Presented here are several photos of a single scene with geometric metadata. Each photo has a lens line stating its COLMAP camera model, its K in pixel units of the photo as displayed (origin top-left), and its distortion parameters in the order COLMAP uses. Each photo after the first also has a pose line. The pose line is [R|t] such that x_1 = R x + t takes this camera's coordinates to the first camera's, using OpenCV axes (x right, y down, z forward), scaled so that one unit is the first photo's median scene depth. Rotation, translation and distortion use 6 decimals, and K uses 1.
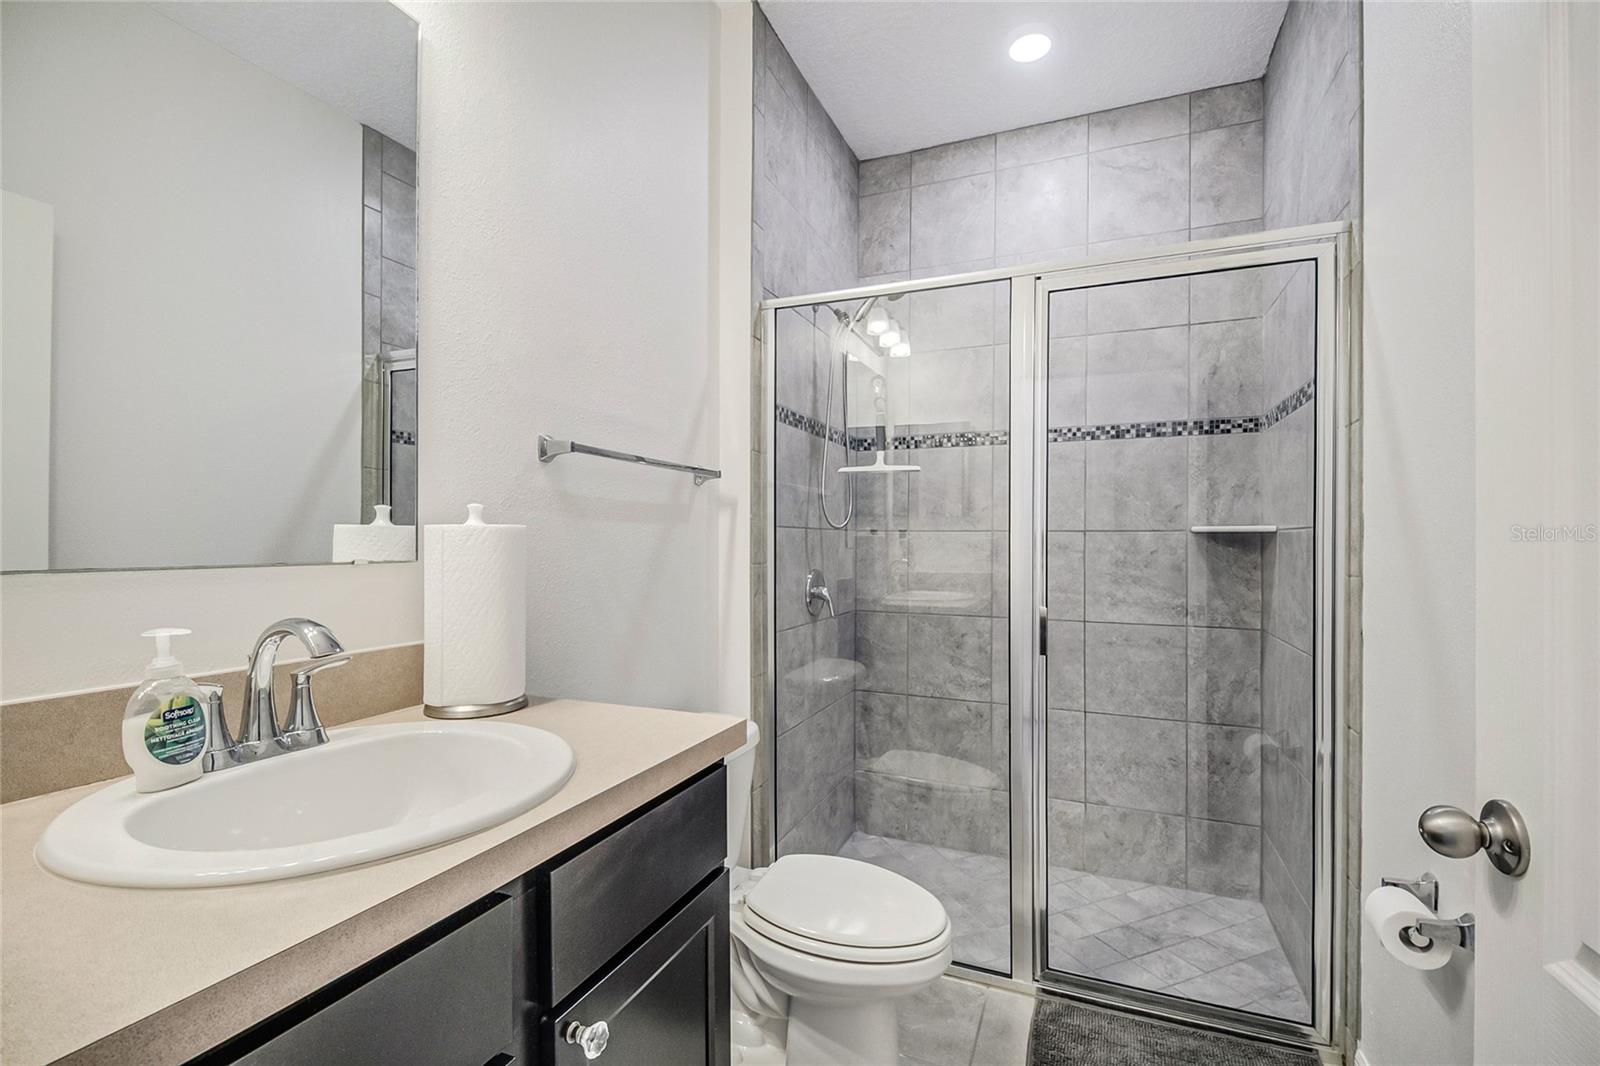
lens RADIAL K [[703.4, 0, 798.0], [0, 703.4, 546.7], [0, 0, 1]] dist [0.009949, -0.015550]
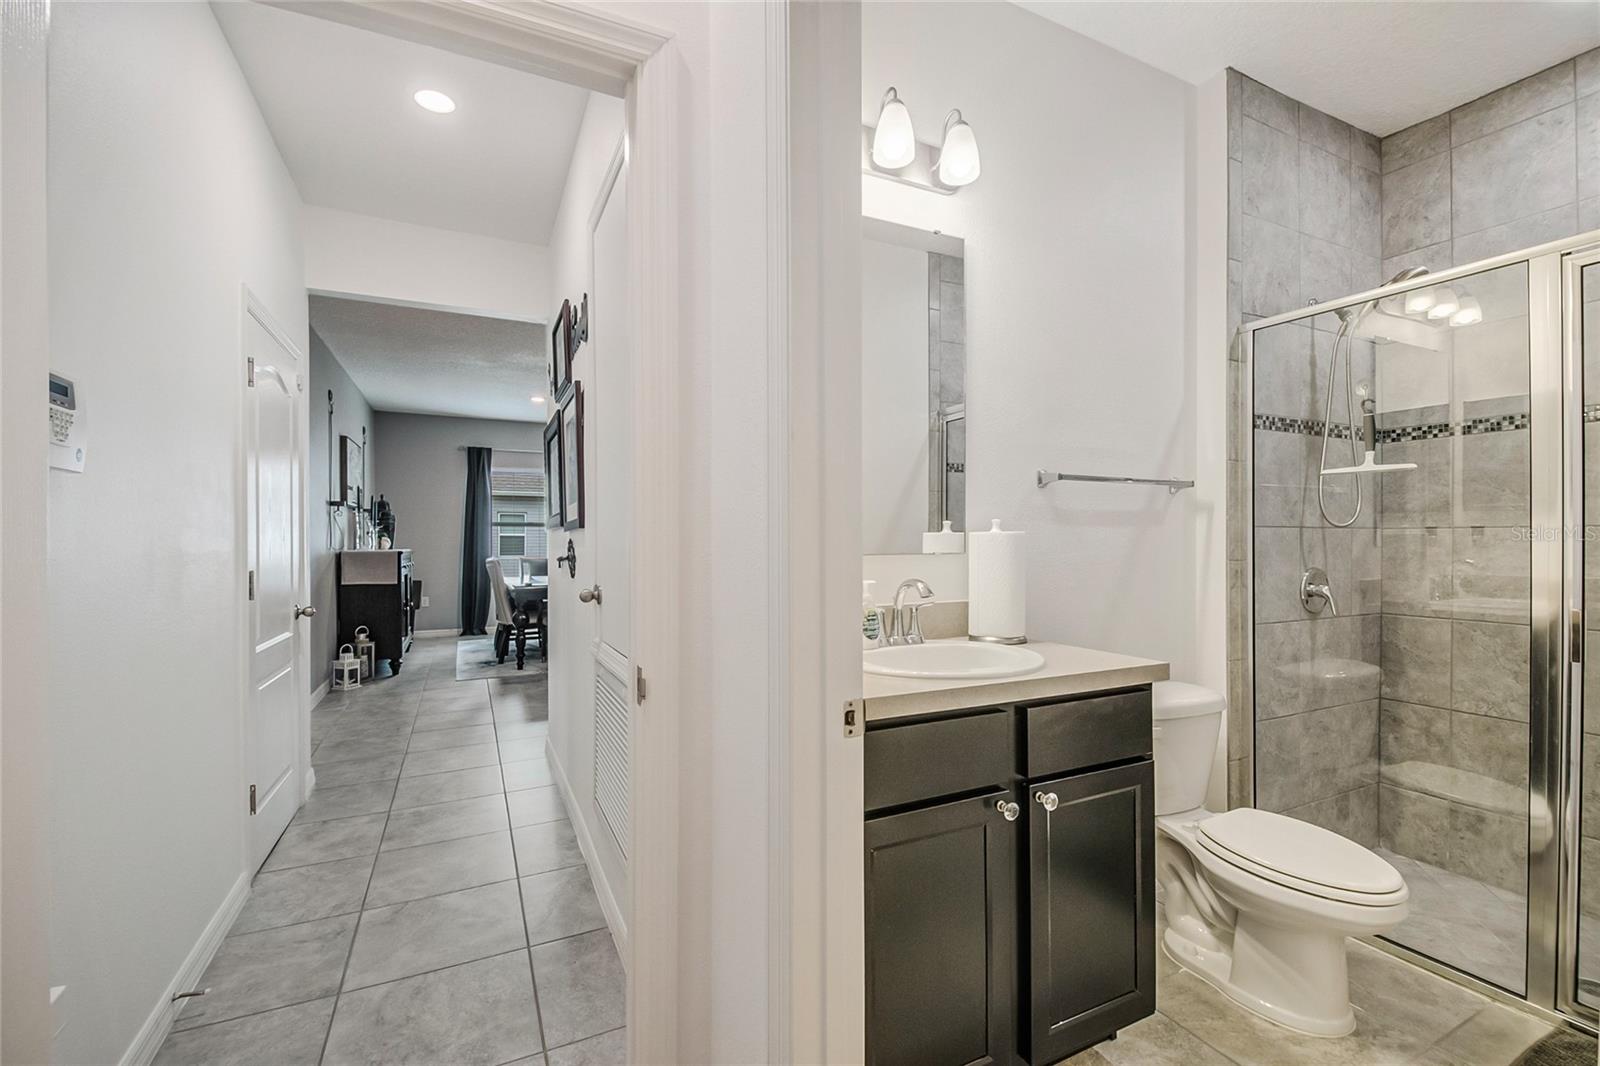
lens RADIAL K [[703.4, 0, 823.2], [0, 703.4, 553.7], [0, 0, 1]] dist [0.009949, -0.015550]
pose [[0.772045, 0.003710, -0.635557, 0.133207], [0.001149, 0.999973, 0.007233, 0.004216], [0.635567, -0.006314, 0.772020, -0.256481]]
